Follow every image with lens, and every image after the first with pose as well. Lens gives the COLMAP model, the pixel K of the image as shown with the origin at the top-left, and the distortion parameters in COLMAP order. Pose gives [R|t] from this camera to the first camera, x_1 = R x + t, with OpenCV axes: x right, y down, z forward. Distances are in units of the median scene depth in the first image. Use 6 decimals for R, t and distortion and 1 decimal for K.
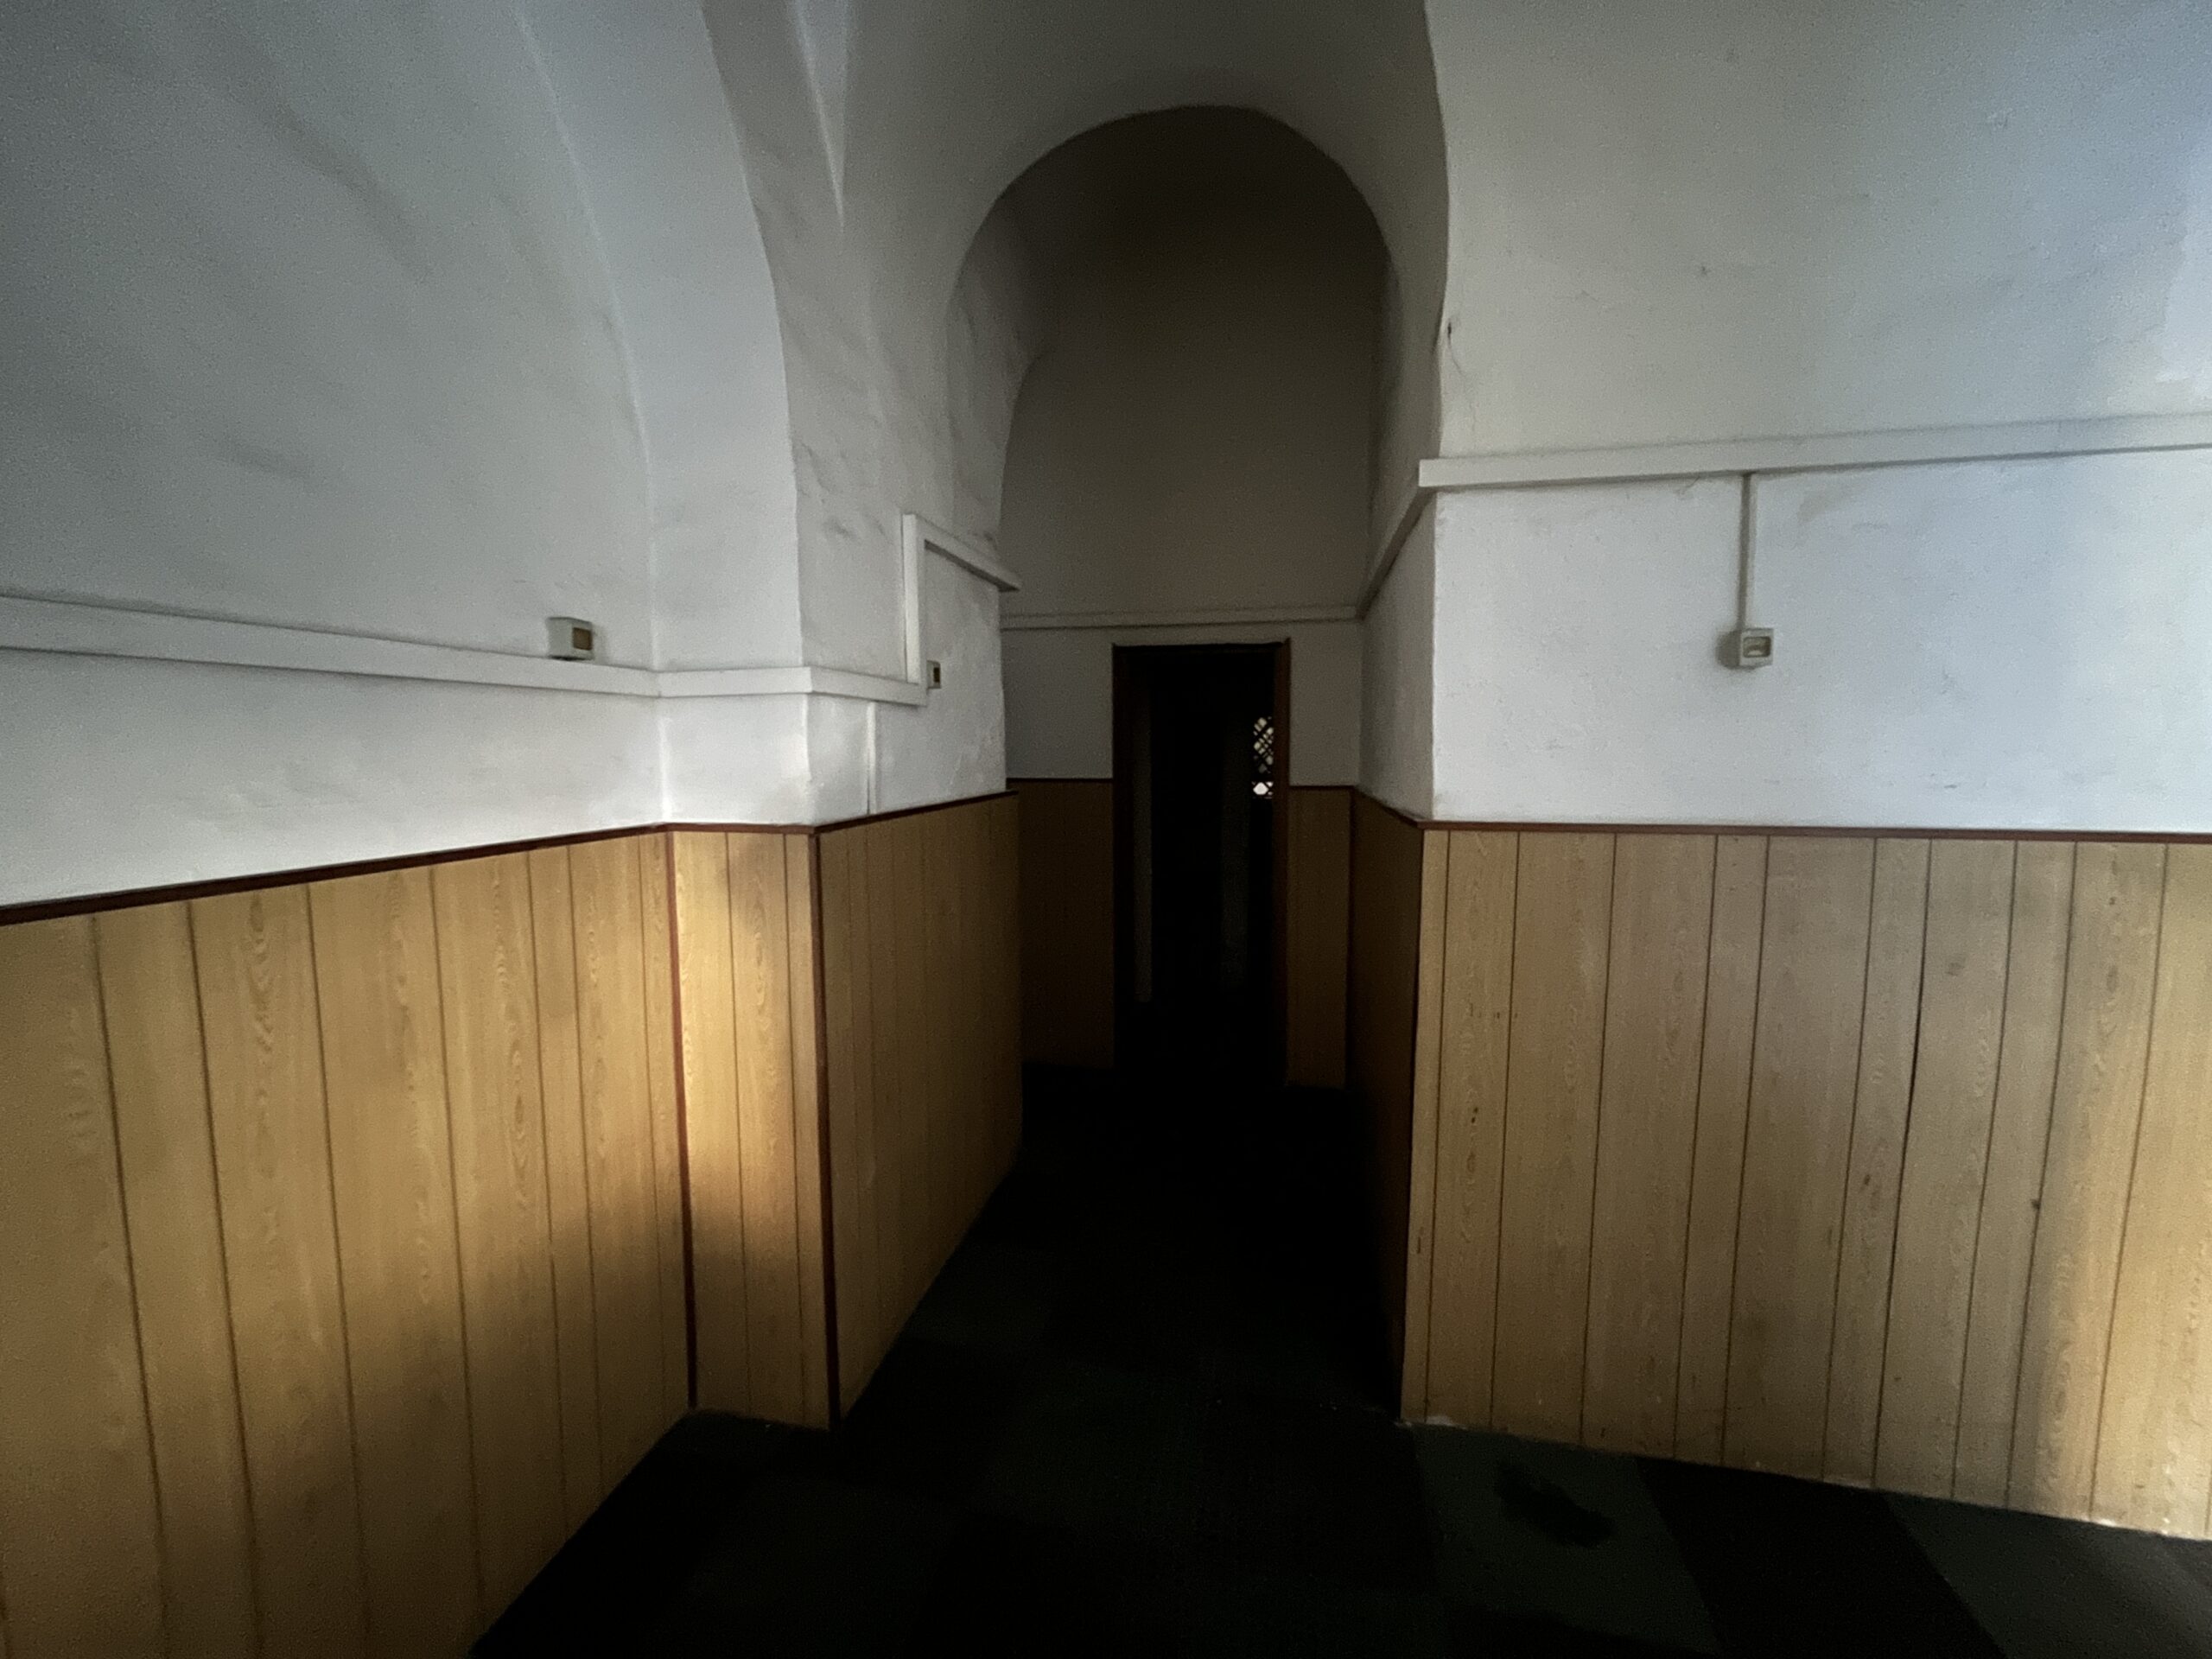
lens RADIAL K [[885.6, 0, 1090.3], [0, 885.6, 828.4], [0, 0, 1]] dist [-0.001047, -0.003388]
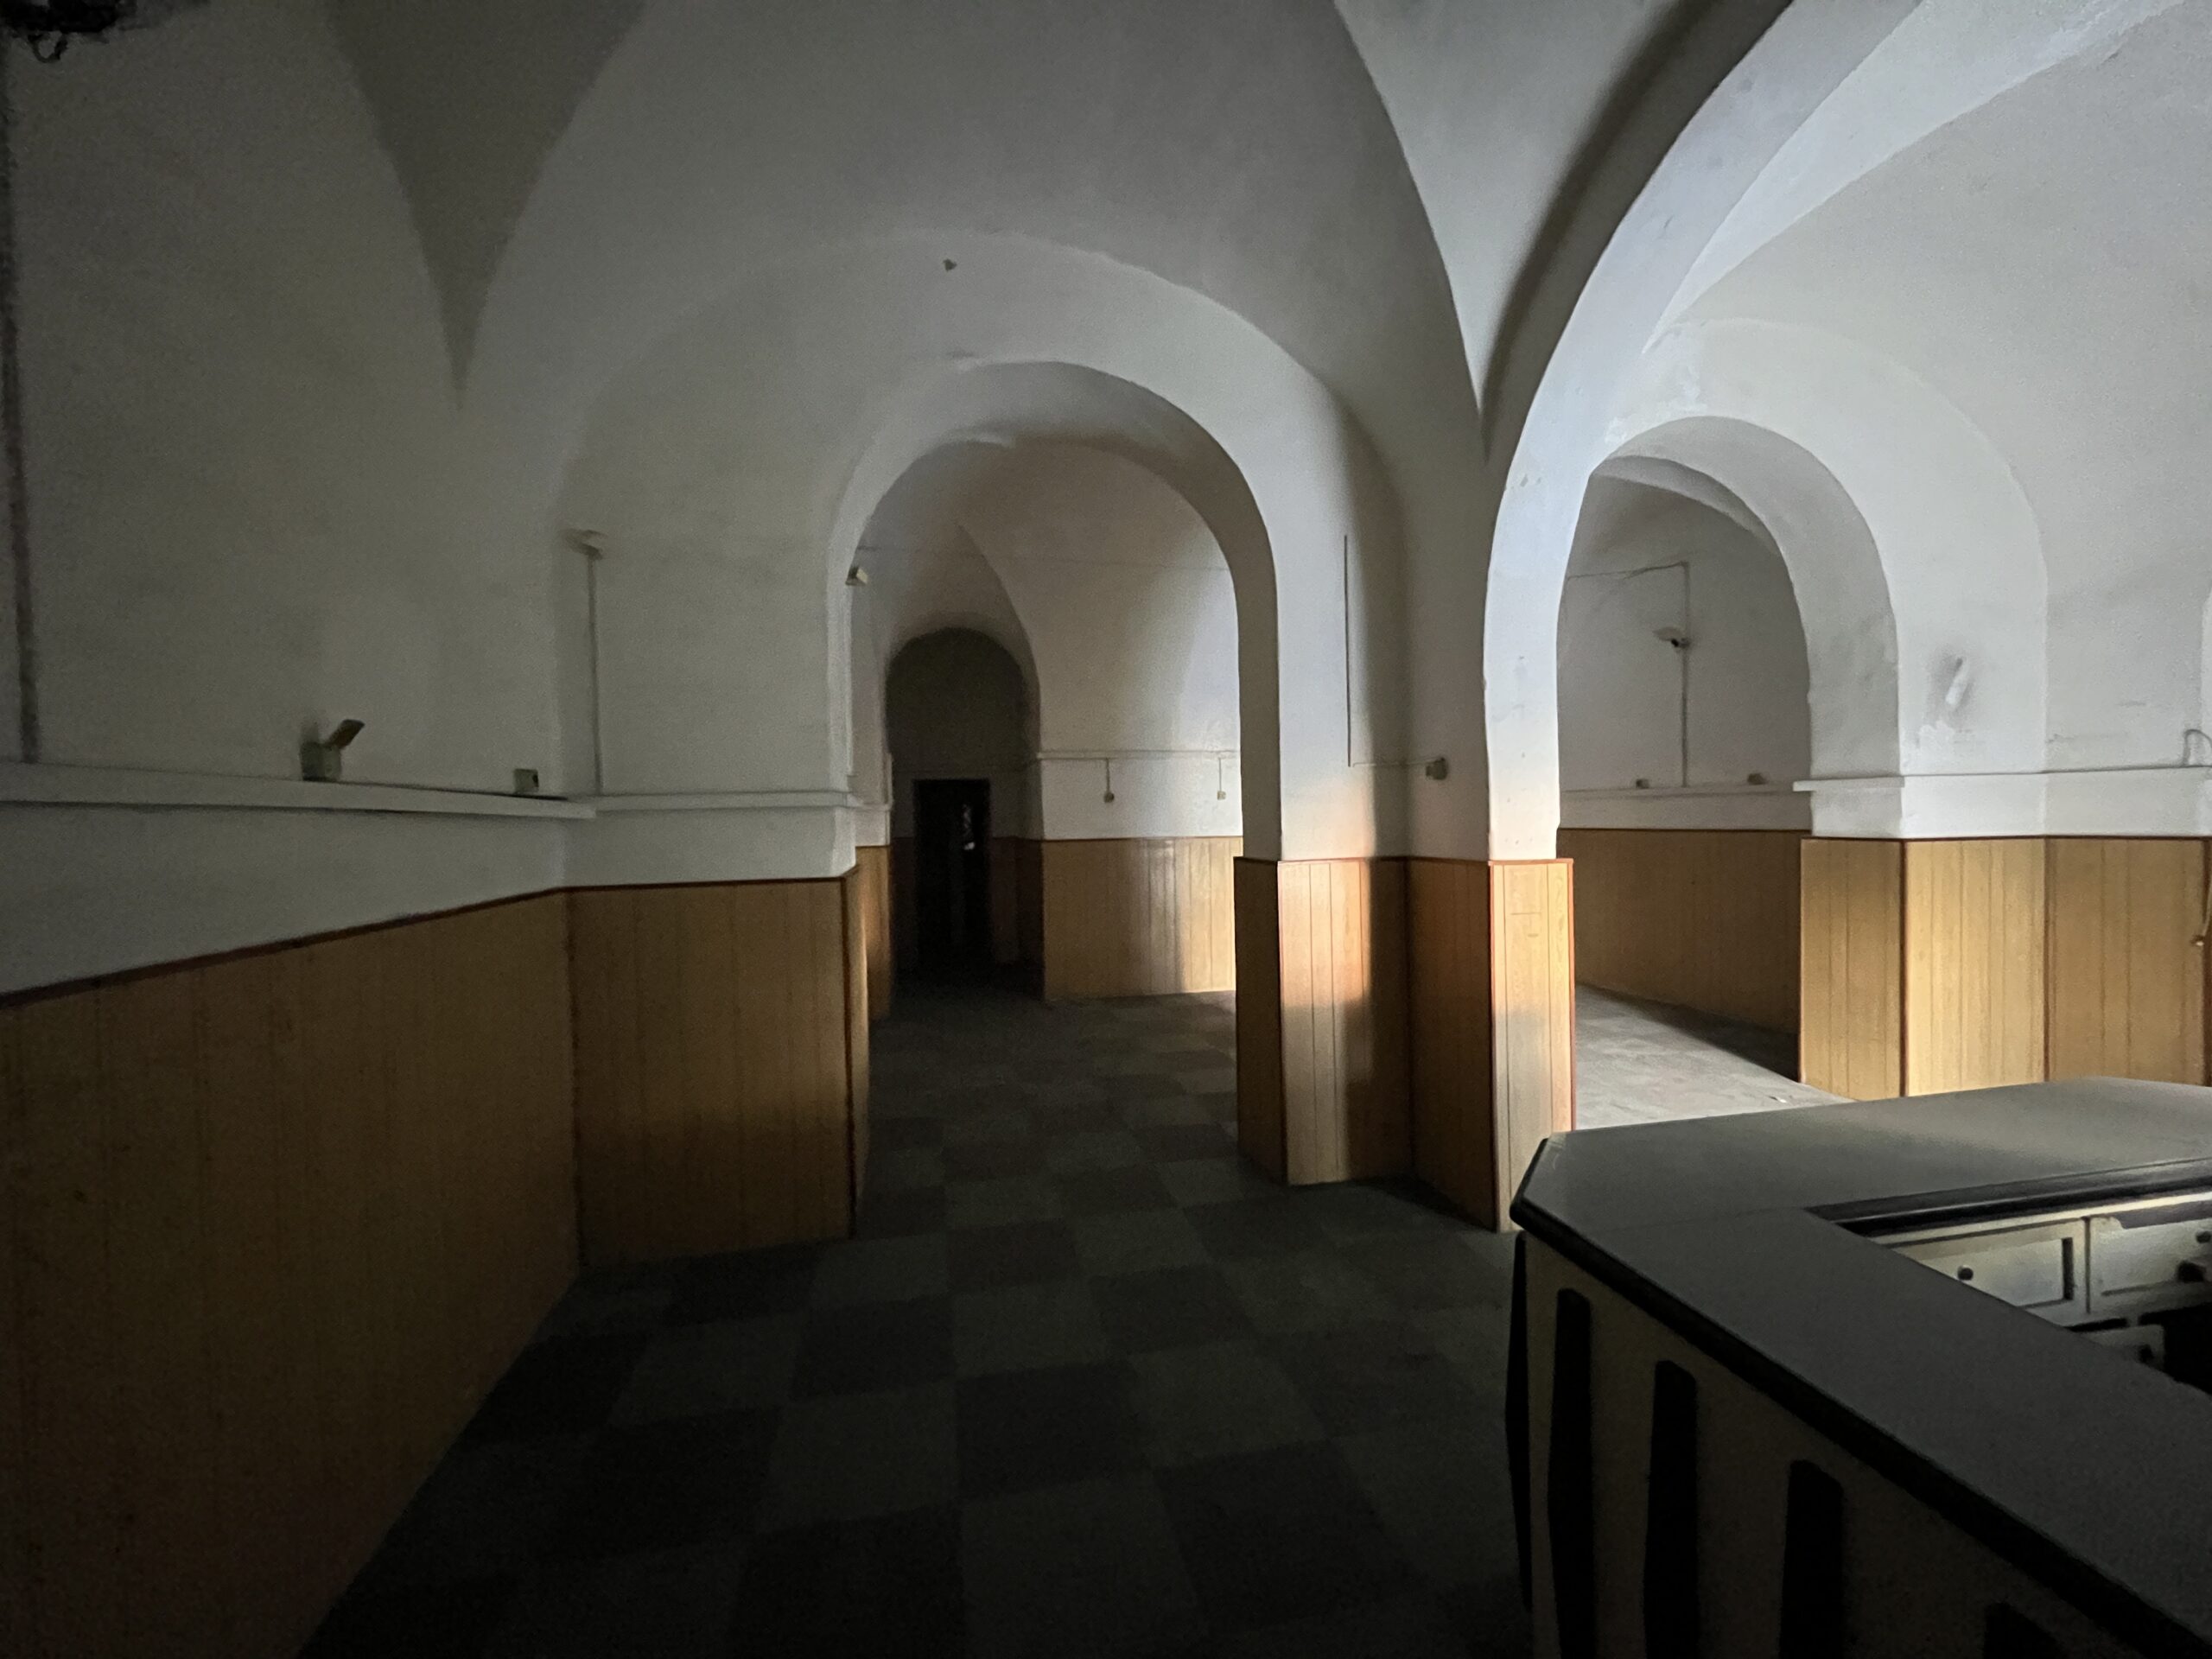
lens RADIAL K [[879.7, 0, 1090.9], [0, 879.7, 824.1], [0, 0, 1]] dist [0.000875, 0.000356]
pose [[0.915975, -0.024632, 0.400478, -1.026526], [0.058479, 0.995652, -0.072514, 0.222997], [-0.396950, 0.089840, 0.913433, -2.758614]]
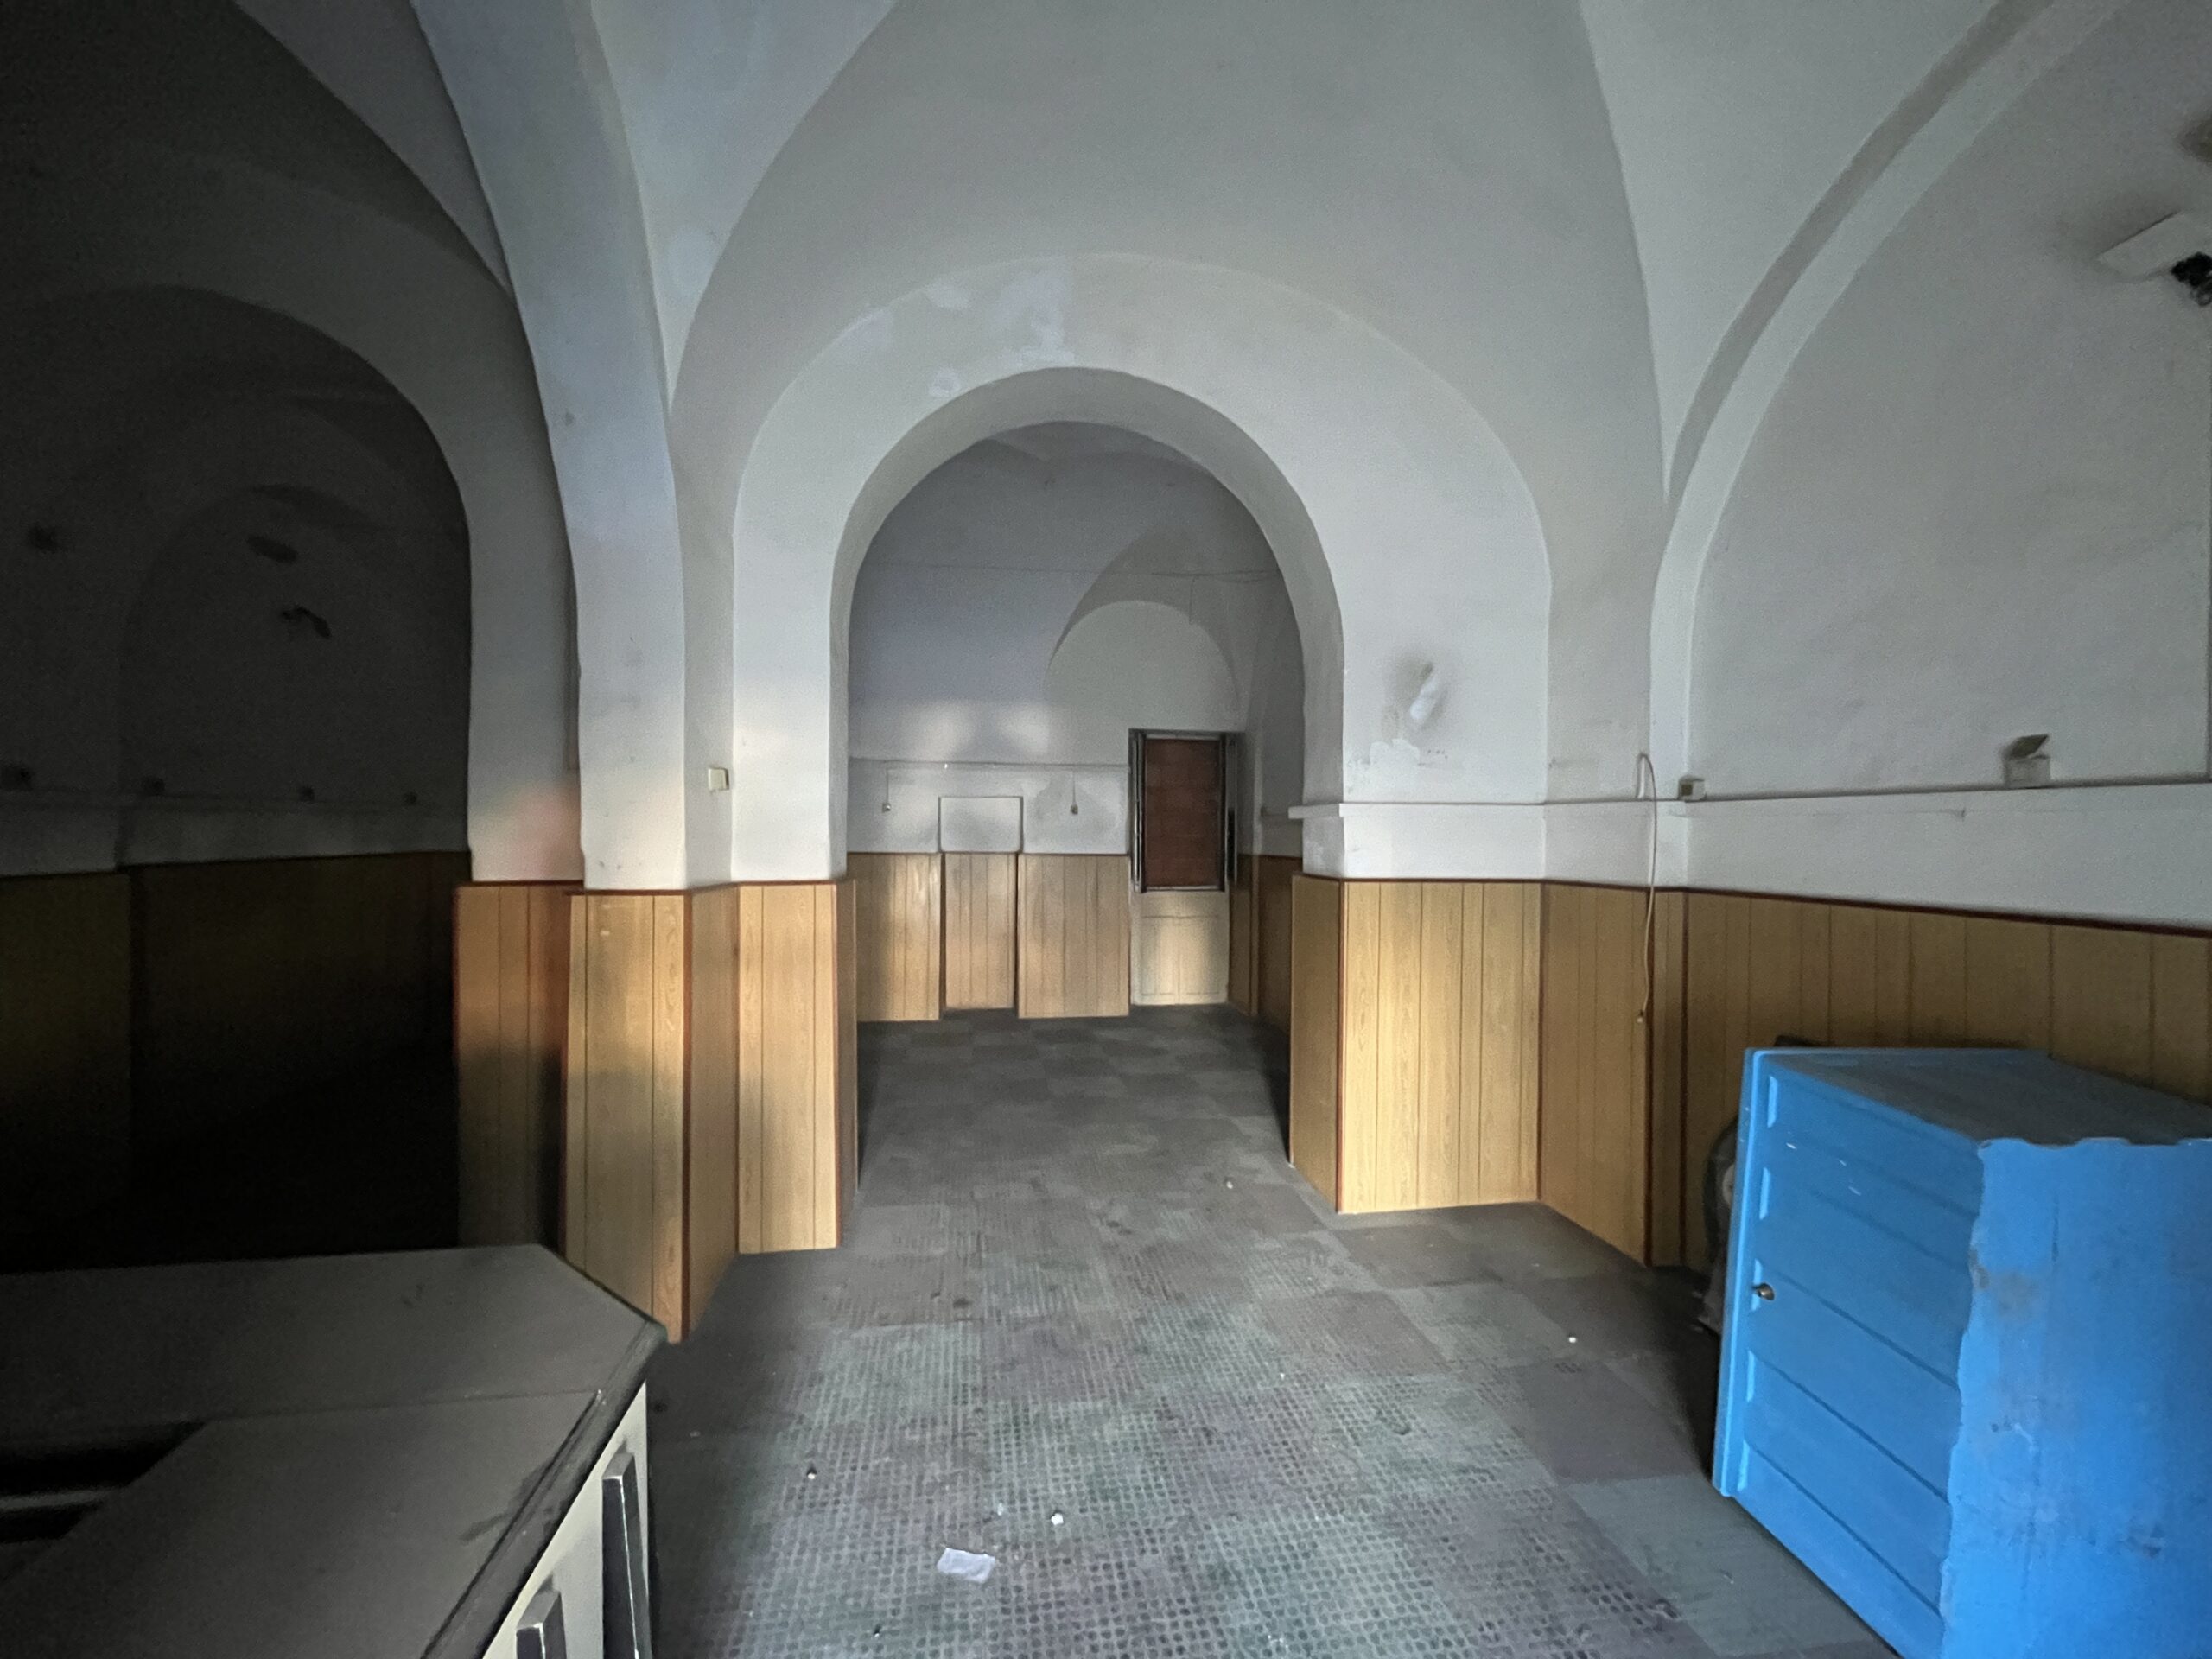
lens RADIAL K [[885.6, 0, 1090.3], [0, 885.6, 828.4], [0, 0, 1]] dist [-0.001047, -0.003388]
pose [[0.934997, 0.006702, 0.354593, 0.665749], [0.025459, 0.995974, -0.085956, 0.261746], [-0.353742, 0.089397, 0.931061, -3.103202]]
